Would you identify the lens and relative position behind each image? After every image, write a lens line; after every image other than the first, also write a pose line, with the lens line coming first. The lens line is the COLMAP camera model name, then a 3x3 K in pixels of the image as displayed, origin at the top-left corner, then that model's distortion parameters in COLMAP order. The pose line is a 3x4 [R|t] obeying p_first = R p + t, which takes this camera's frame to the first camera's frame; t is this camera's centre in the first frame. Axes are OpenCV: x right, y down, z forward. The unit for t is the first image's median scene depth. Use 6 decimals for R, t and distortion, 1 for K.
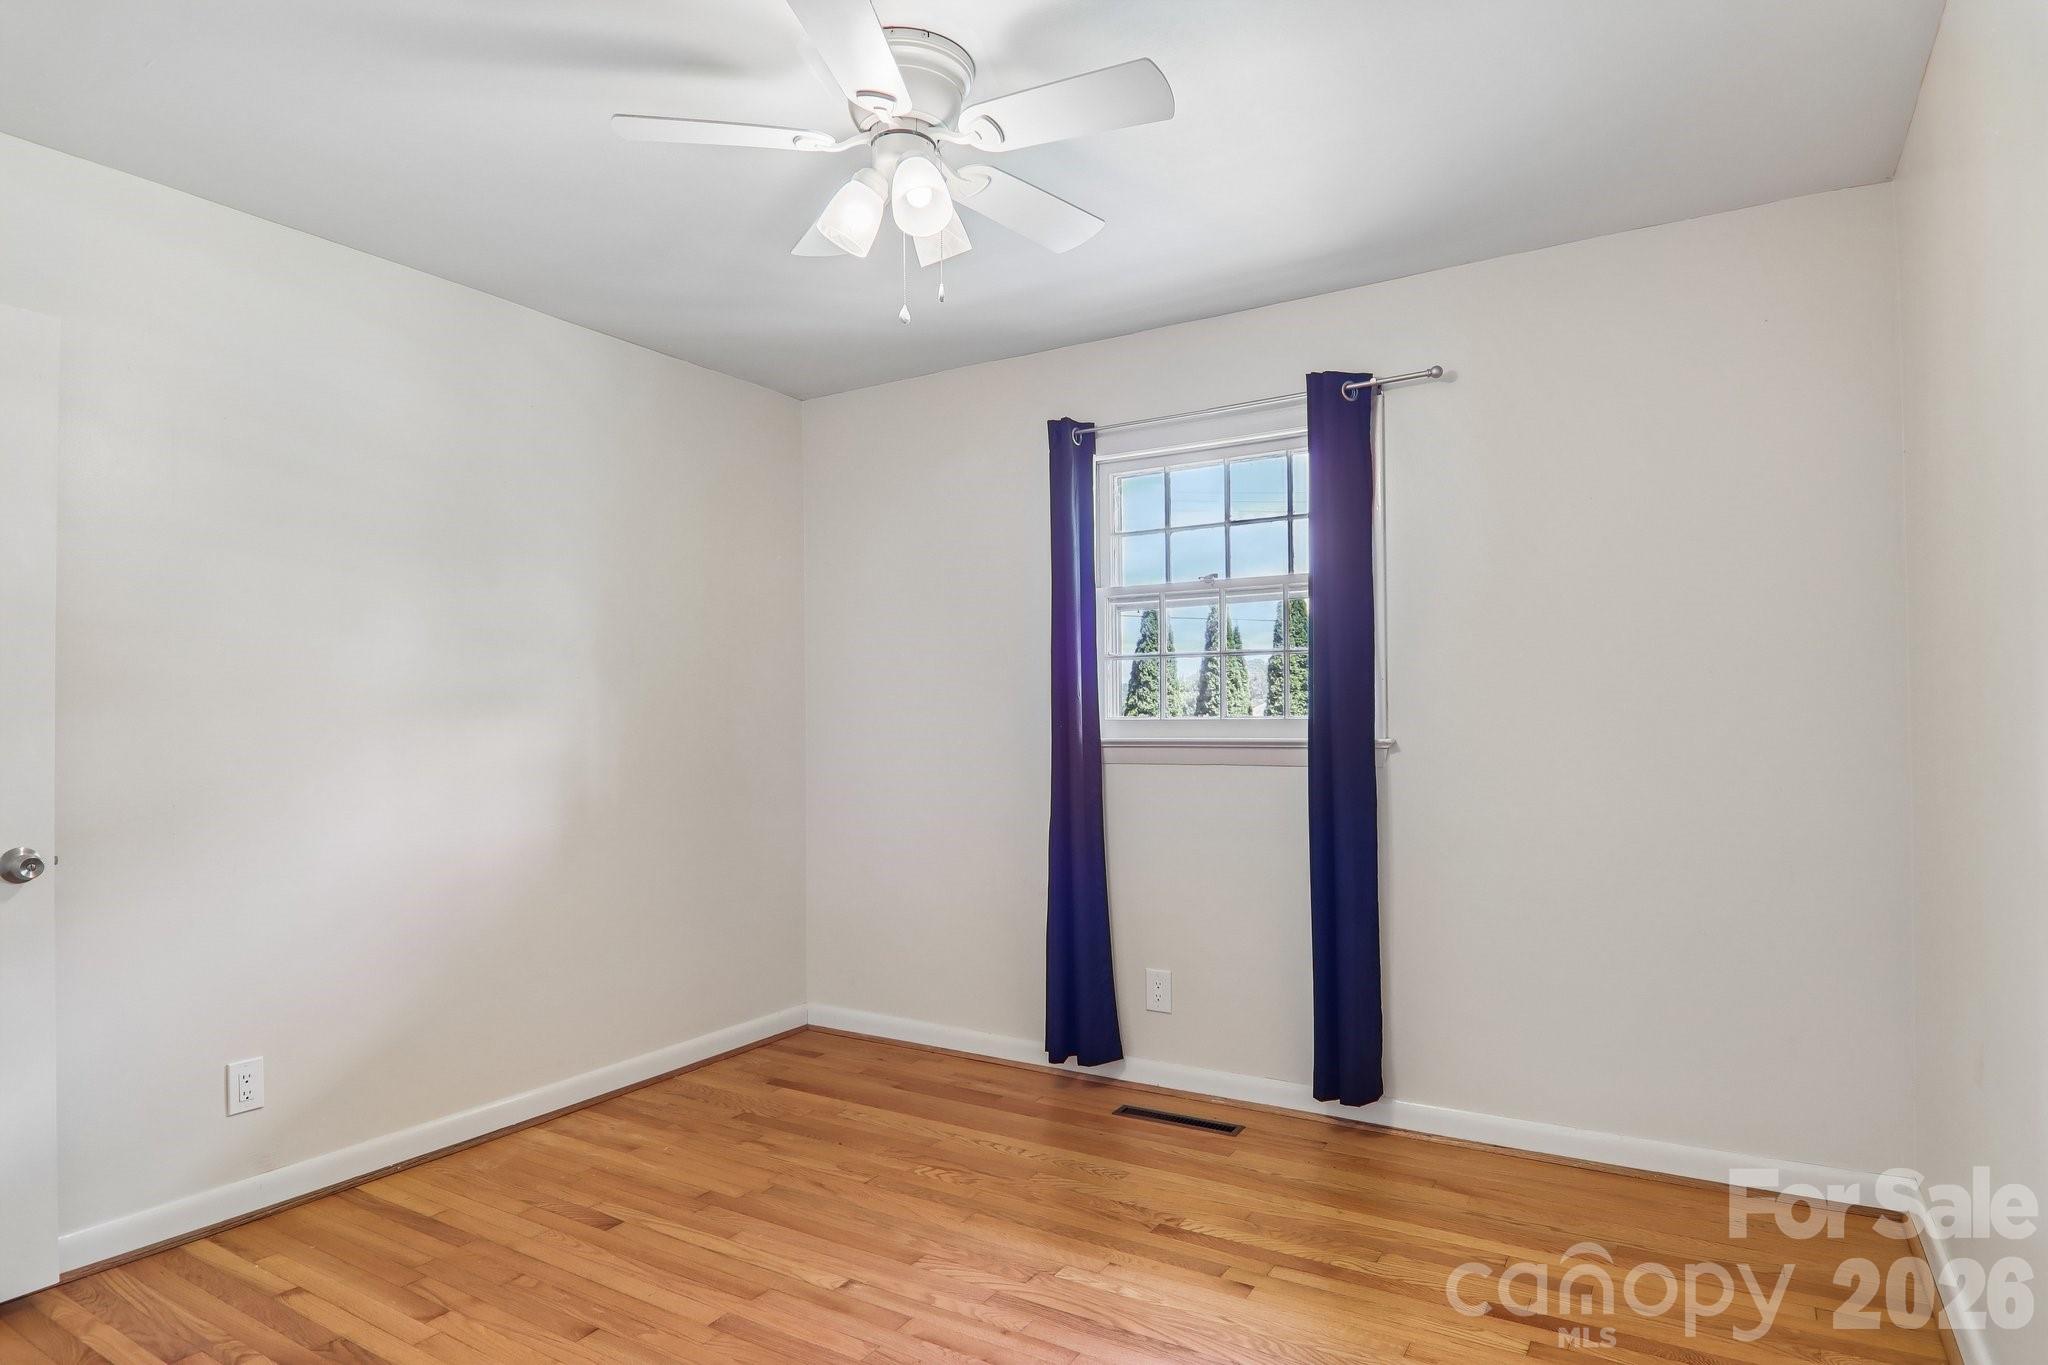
lens RADIAL K [[1137.3, 0, 1030.9], [0, 1137.3, 705.6], [0, 0, 1]] dist [0.001760, -0.021164]
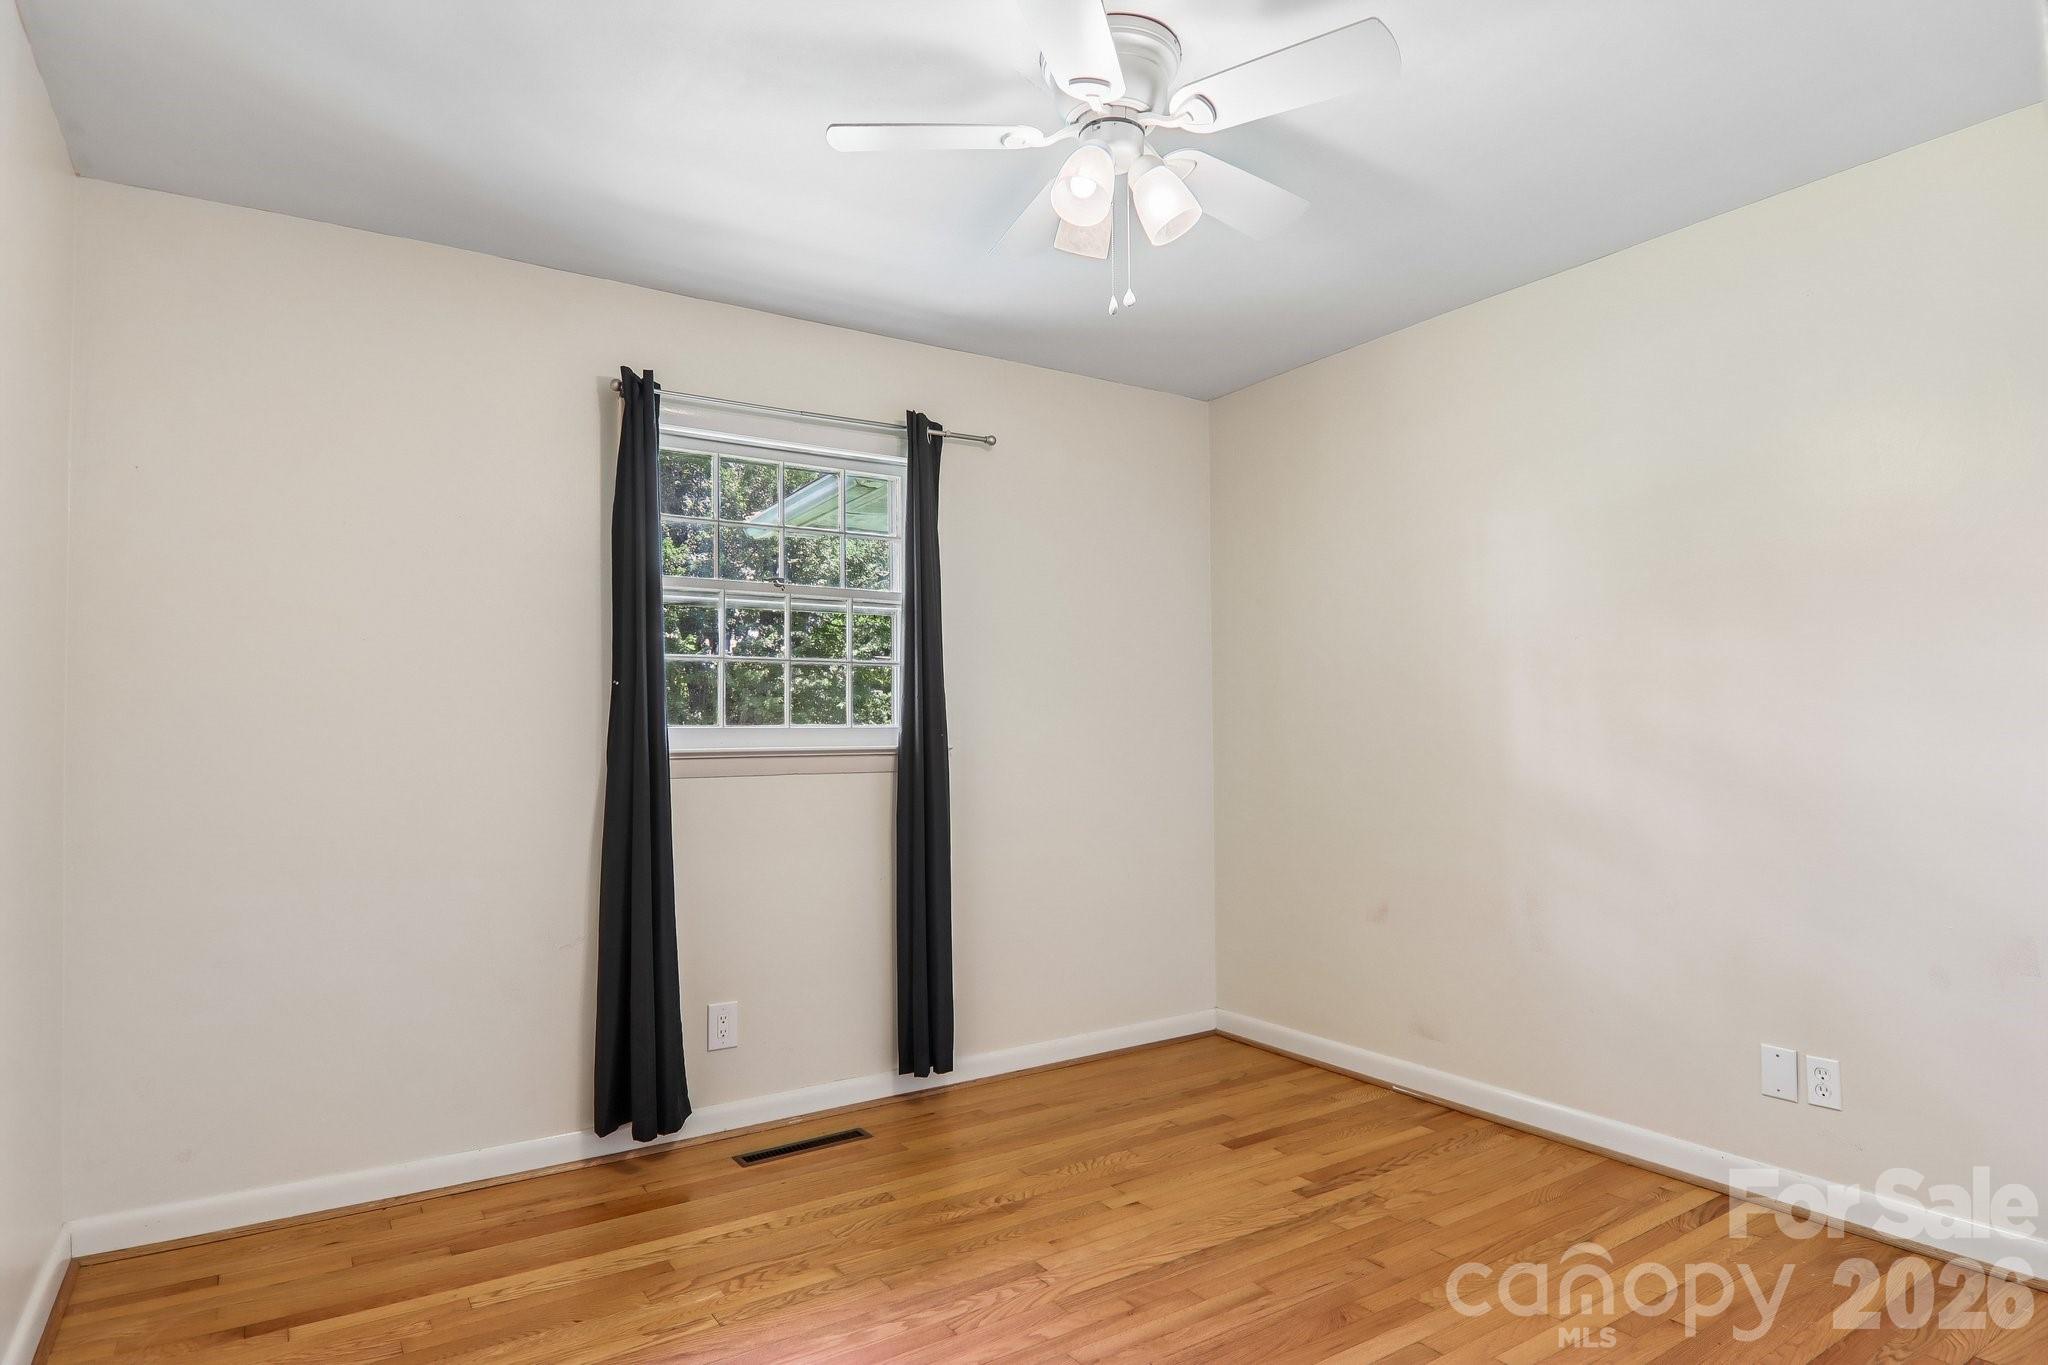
lens RADIAL K [[1137.3, 0, 1030.9], [0, 1137.3, 705.6], [0, 0, 1]] dist [0.001760, -0.021164]
pose [[0.417056, 0.024611, 0.908547, -0.640972], [-0.009927, 0.999697, -0.022524, 0.013055], [-0.908827, 0.000375, 0.417174, 0.410213]]
